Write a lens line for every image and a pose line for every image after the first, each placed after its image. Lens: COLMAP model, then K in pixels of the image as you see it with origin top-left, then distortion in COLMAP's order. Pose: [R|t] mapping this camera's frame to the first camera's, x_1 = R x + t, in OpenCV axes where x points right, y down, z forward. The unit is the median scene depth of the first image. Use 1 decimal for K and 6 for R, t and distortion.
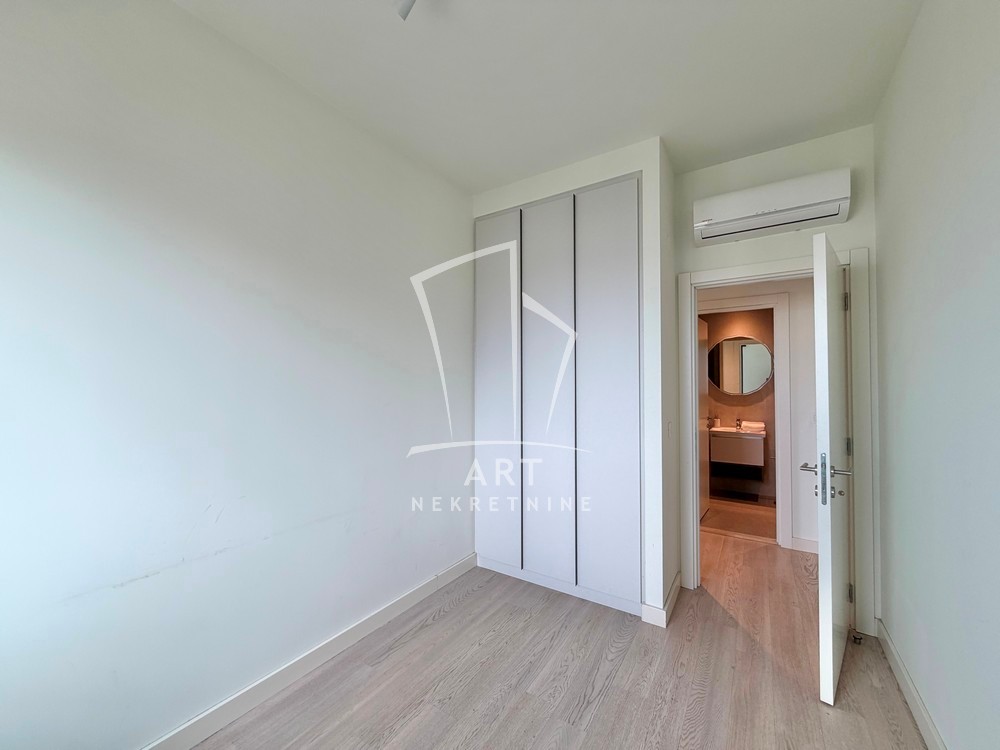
lens RADIAL K [[401.5, 0, 493.4], [0, 401.5, 380.1], [0, 0, 1]] dist [0.001982, -0.000154]
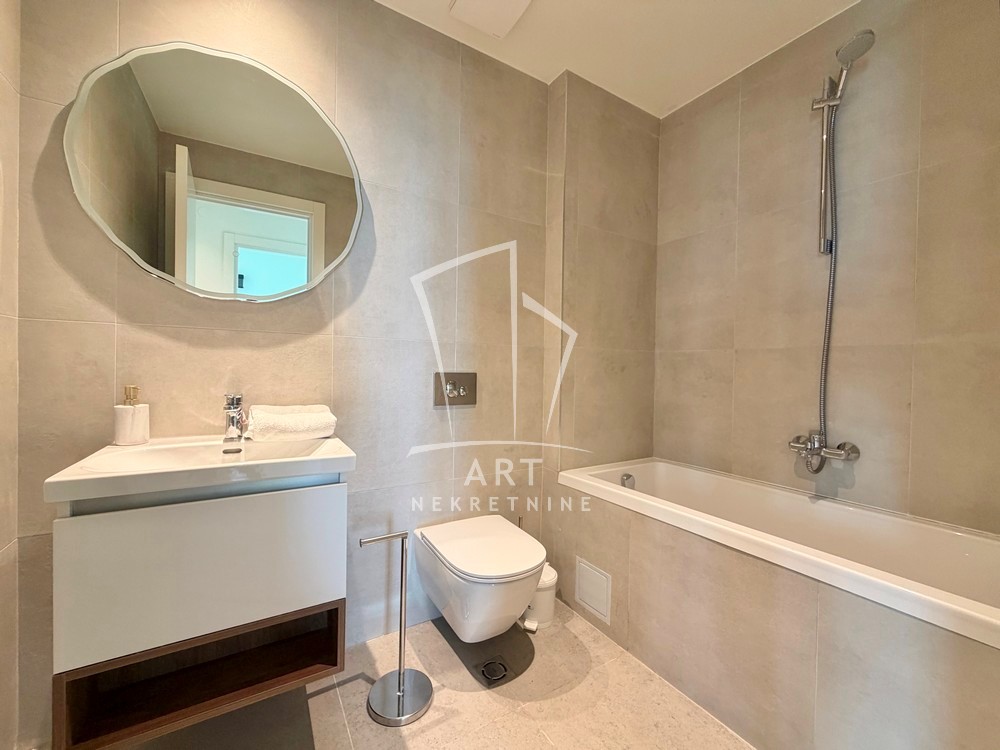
lens RADIAL K [[401.5, 0, 493.4], [0, 401.5, 380.1], [0, 0, 1]] dist [0.001982, -0.000154]
pose [[0.421993, 0.004417, 0.906589, 0.459026], [-0.031922, 0.999440, 0.009990, 0.078988], [-0.906037, -0.033156, 0.421897, 0.760304]]
